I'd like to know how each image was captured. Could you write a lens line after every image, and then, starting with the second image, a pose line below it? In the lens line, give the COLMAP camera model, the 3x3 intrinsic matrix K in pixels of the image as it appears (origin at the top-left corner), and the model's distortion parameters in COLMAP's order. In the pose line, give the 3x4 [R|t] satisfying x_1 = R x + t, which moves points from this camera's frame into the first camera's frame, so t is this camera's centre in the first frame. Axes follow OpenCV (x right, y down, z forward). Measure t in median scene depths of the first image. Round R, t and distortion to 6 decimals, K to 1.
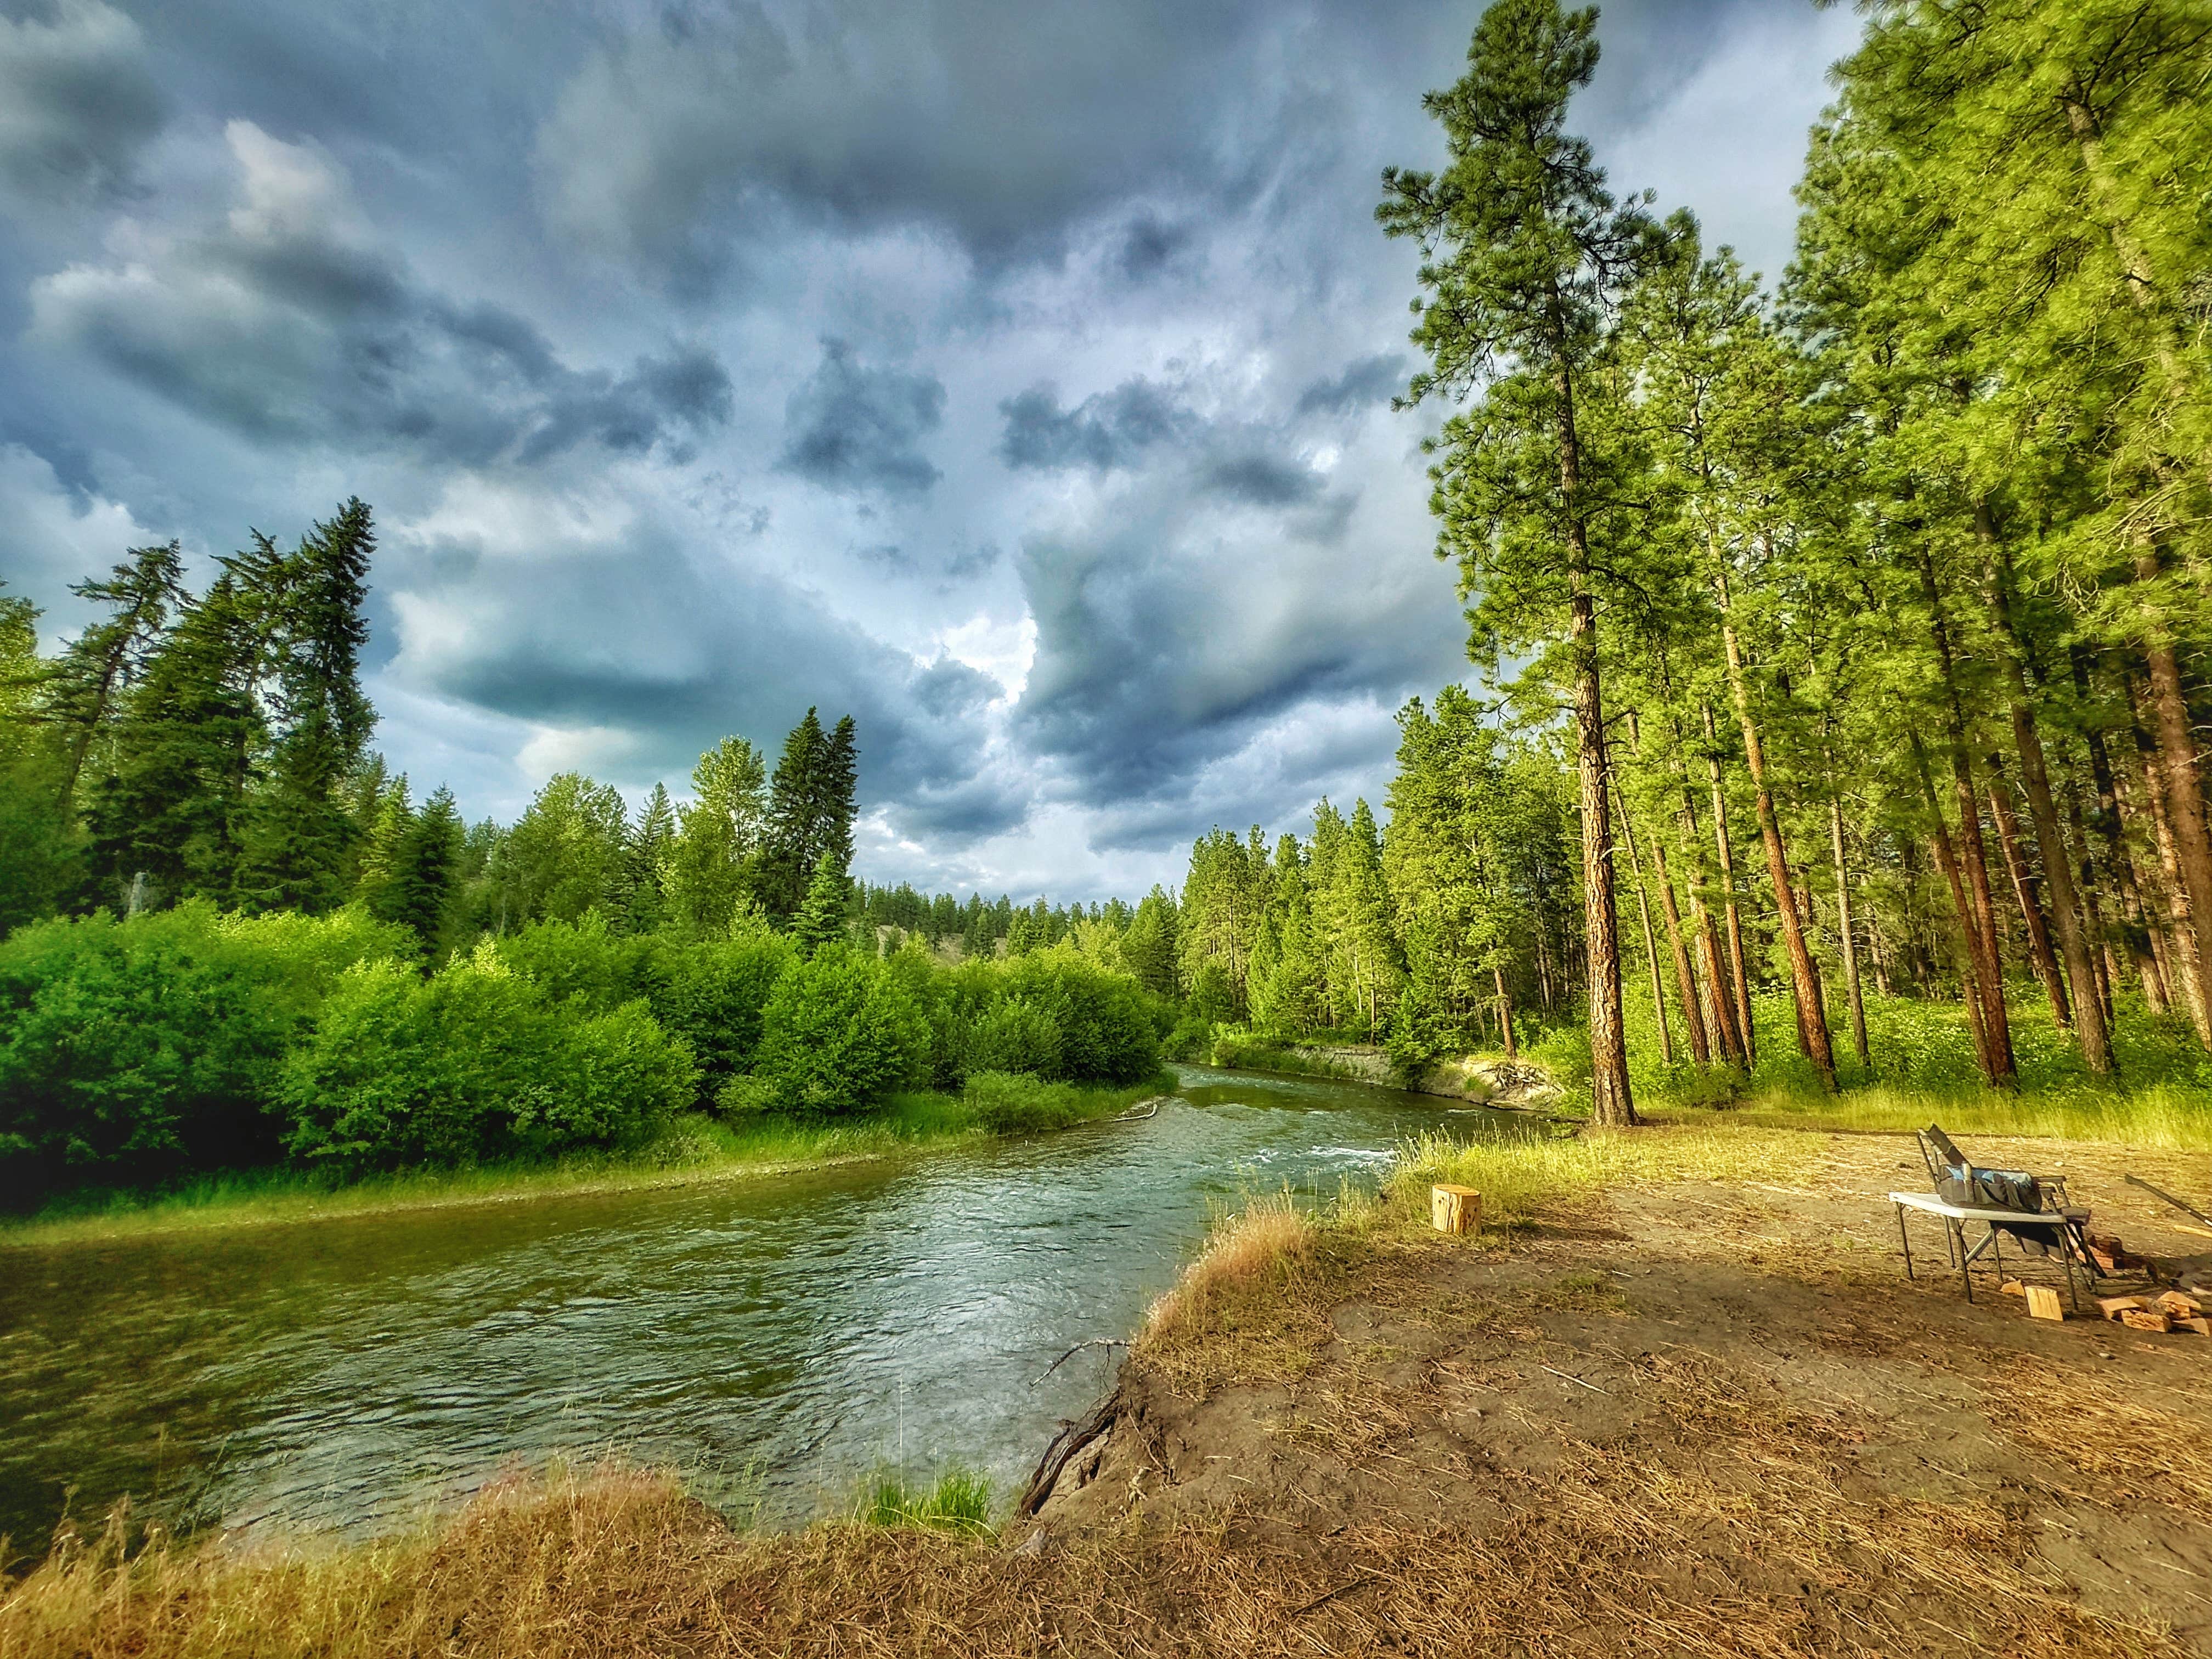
lens RADIAL K [[881.5, 0, 1106.5], [0, 881.5, 817.5], [0, 0, 1]] dist [-0.001898, 0.000145]
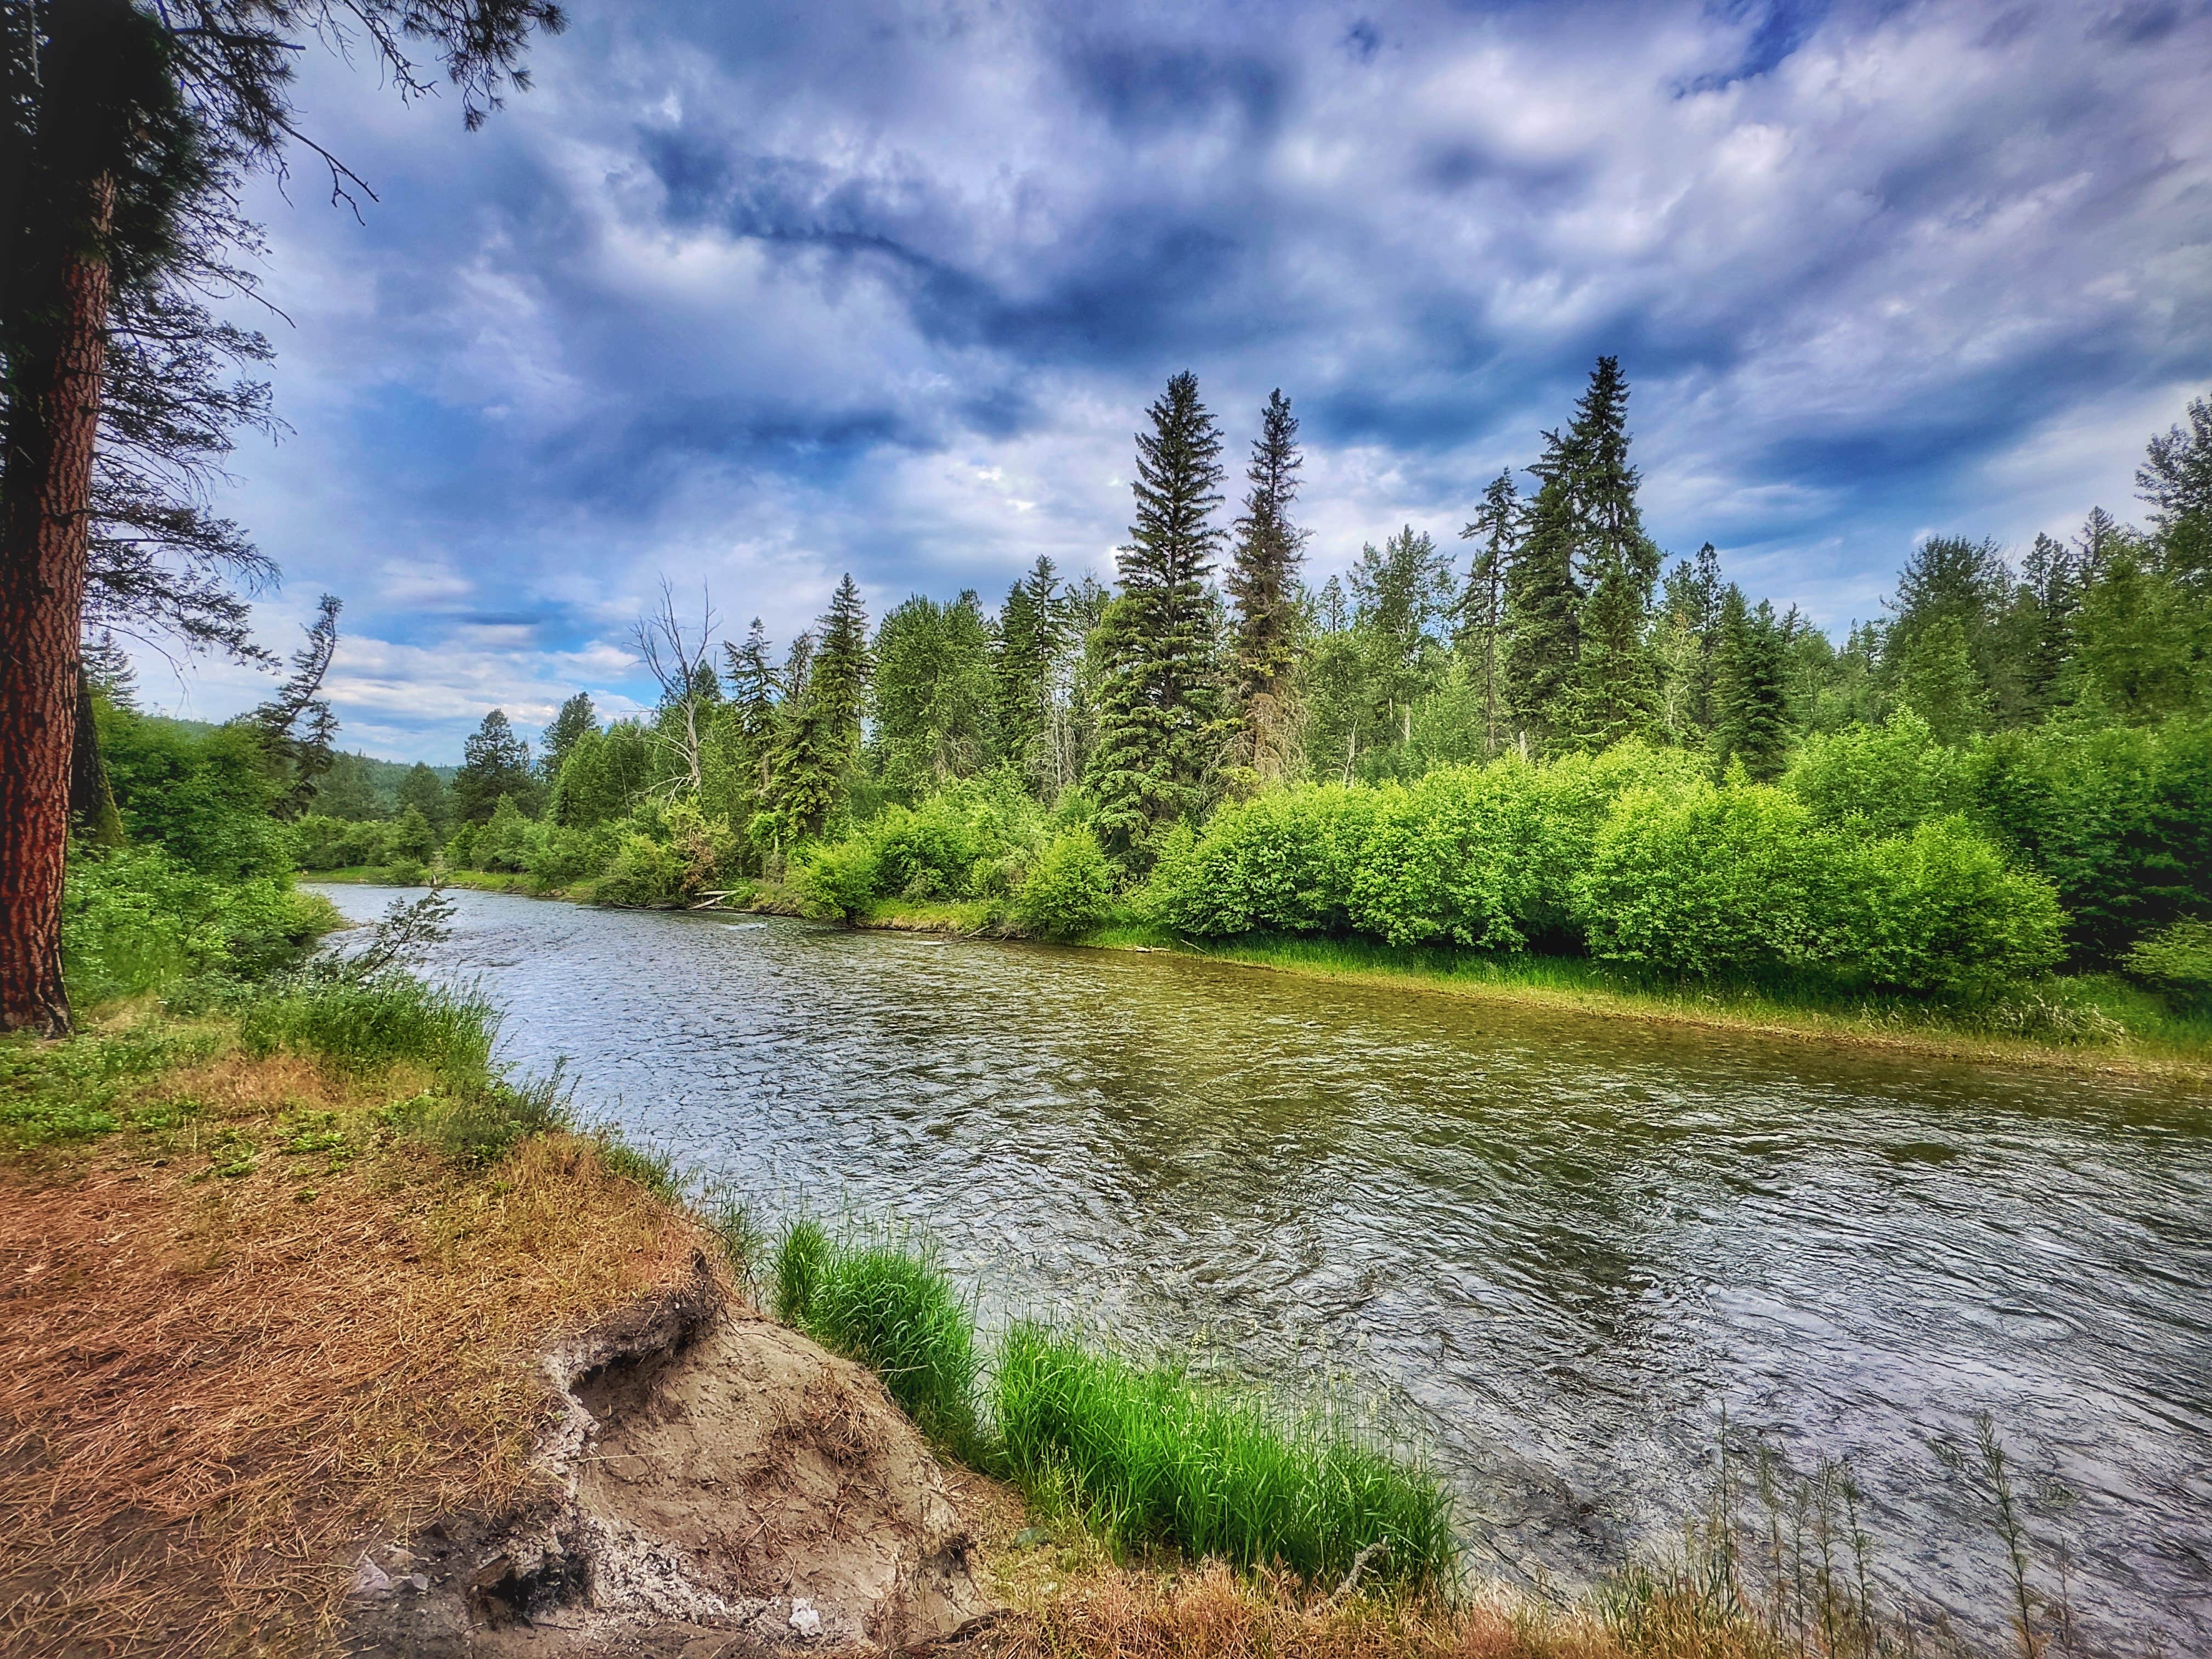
lens RADIAL K [[881.5, 0, 1105.3], [0, 881.5, 825.1], [0, 0, 1]] dist [-0.001898, 0.000145]
pose [[0.180857, -0.017794, -0.983348, 0.063659], [0.225119, 0.974041, 0.023778, 0.022985], [0.957399, -0.225671, 0.180168, 0.120507]]
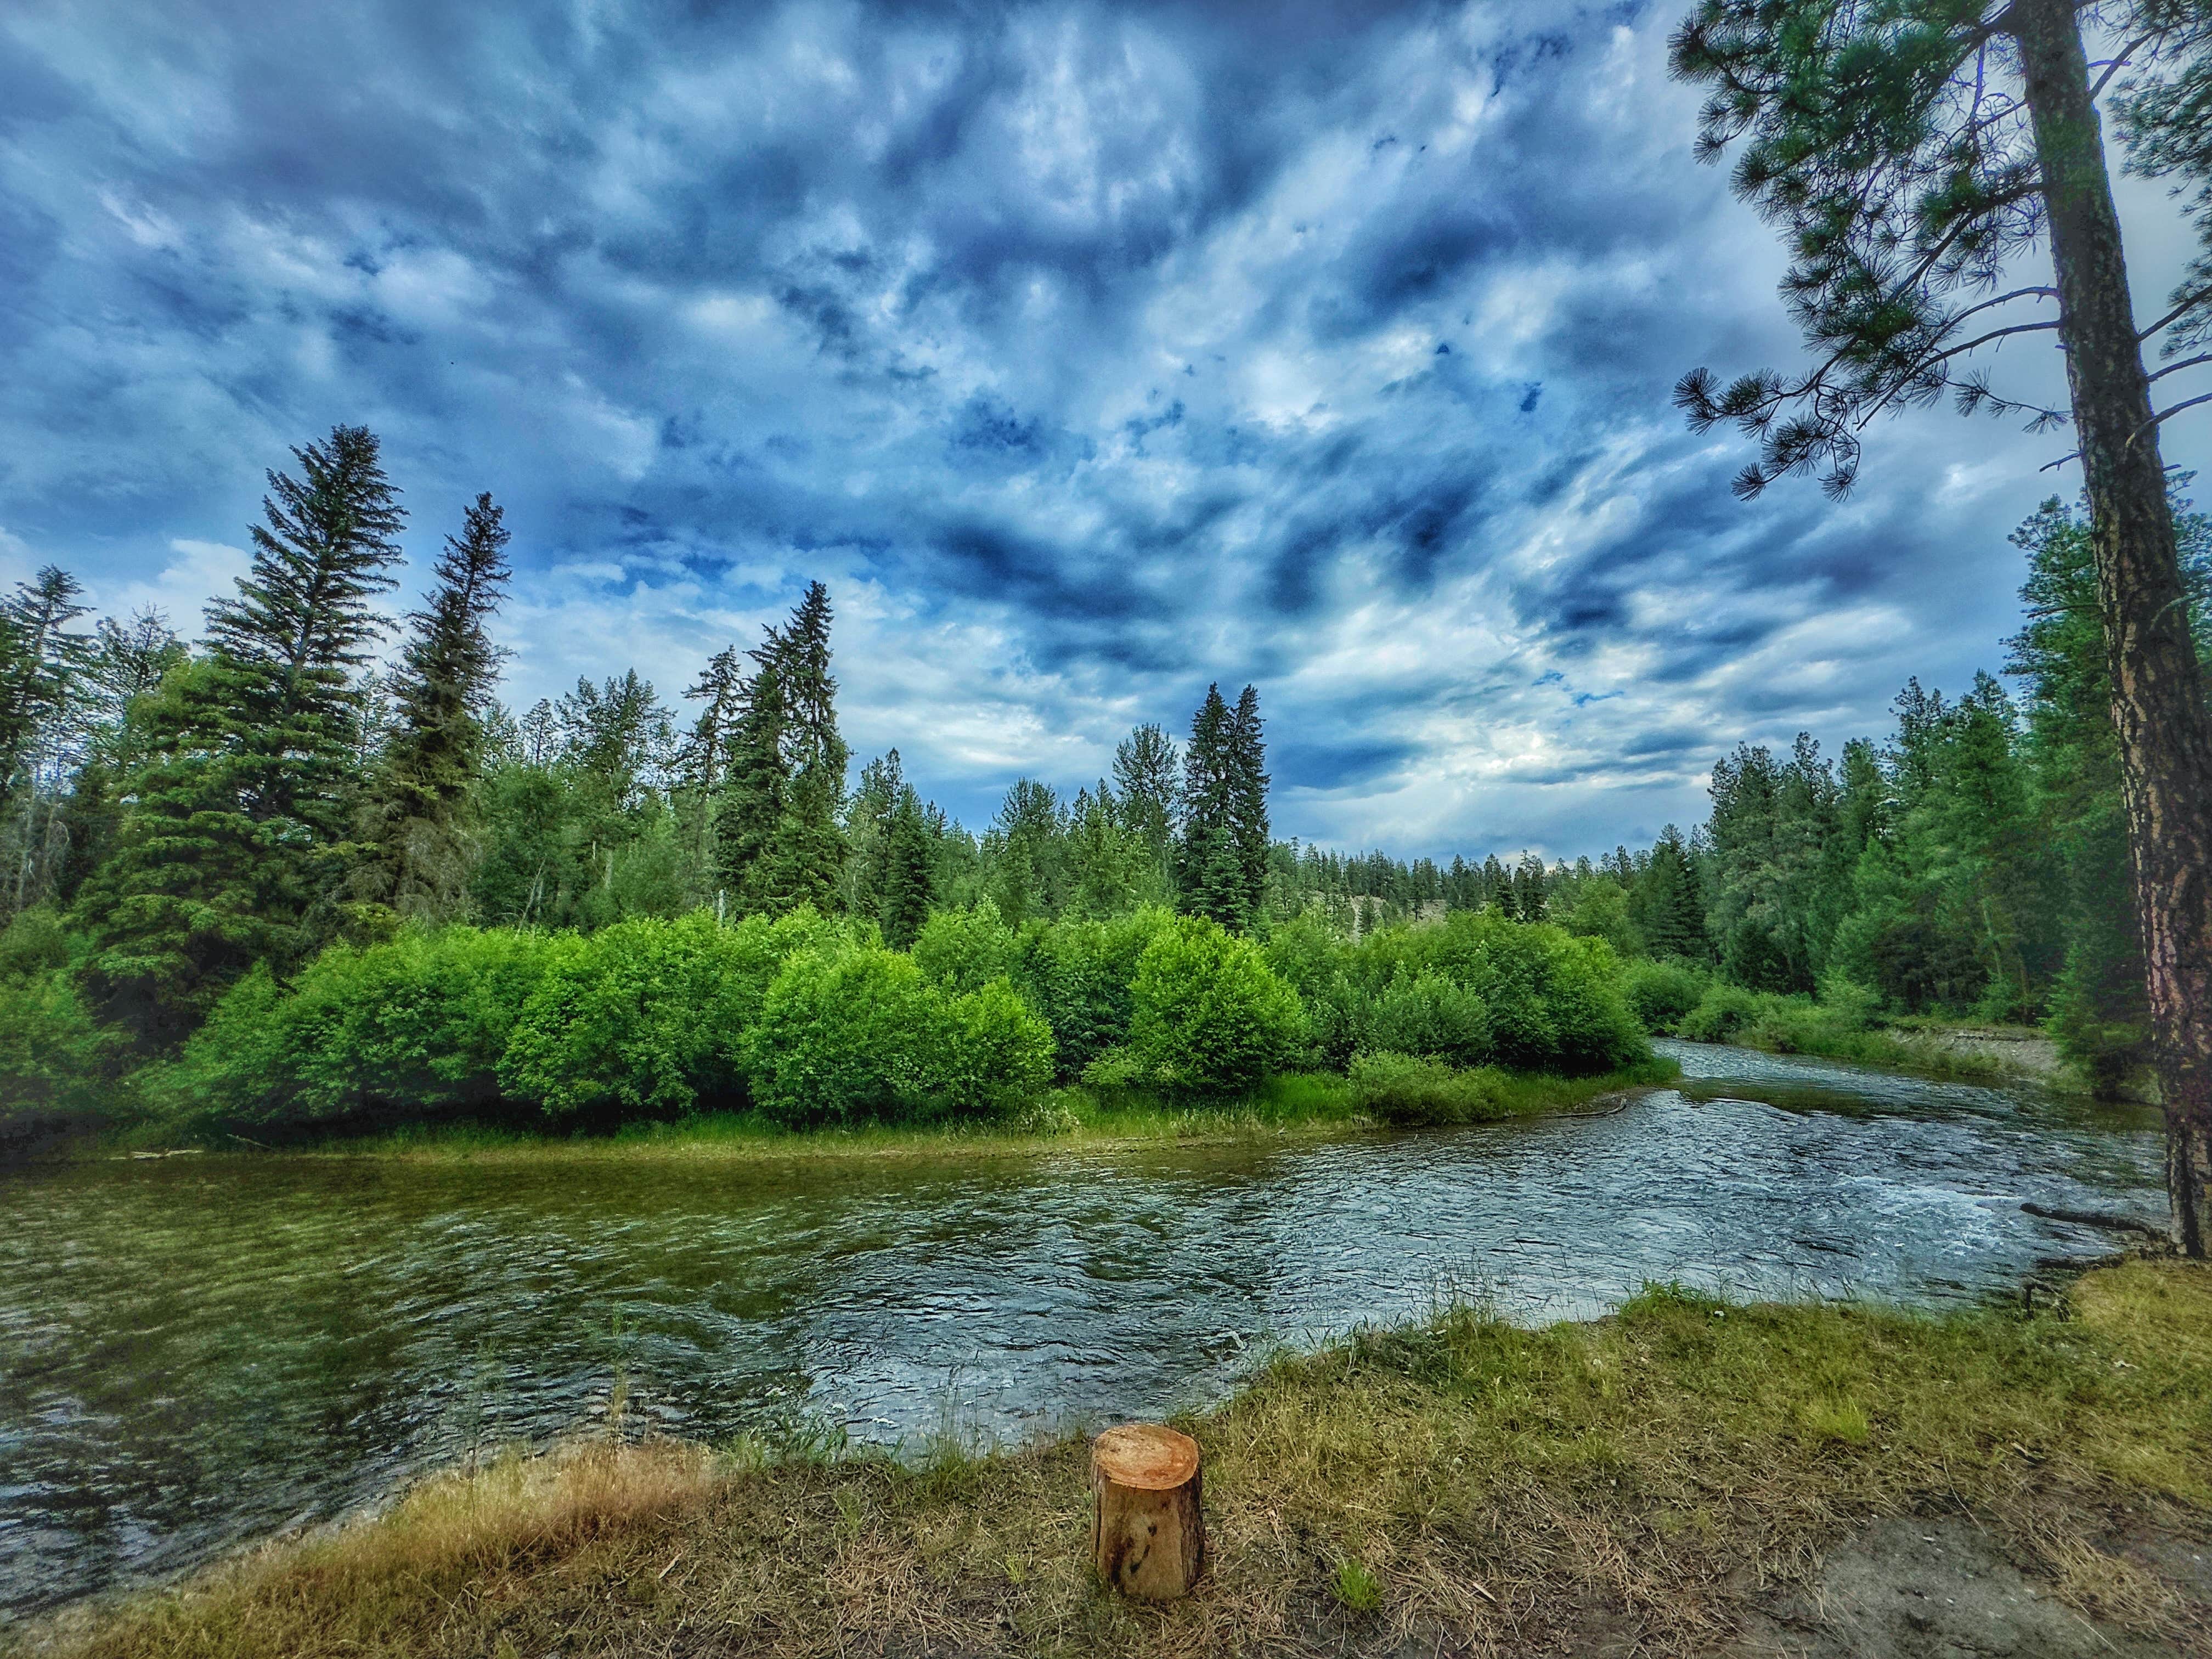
lens RADIAL K [[881.5, 0, 1109.0], [0, 881.5, 827.4], [0, 0, 1]] dist [-0.001898, 0.000145]
pose [[0.852061, -0.099875, -0.513825, 0.110941], [0.121683, 0.992530, 0.008859, 0.023052], [0.509102, -0.070072, 0.857849, 0.119120]]
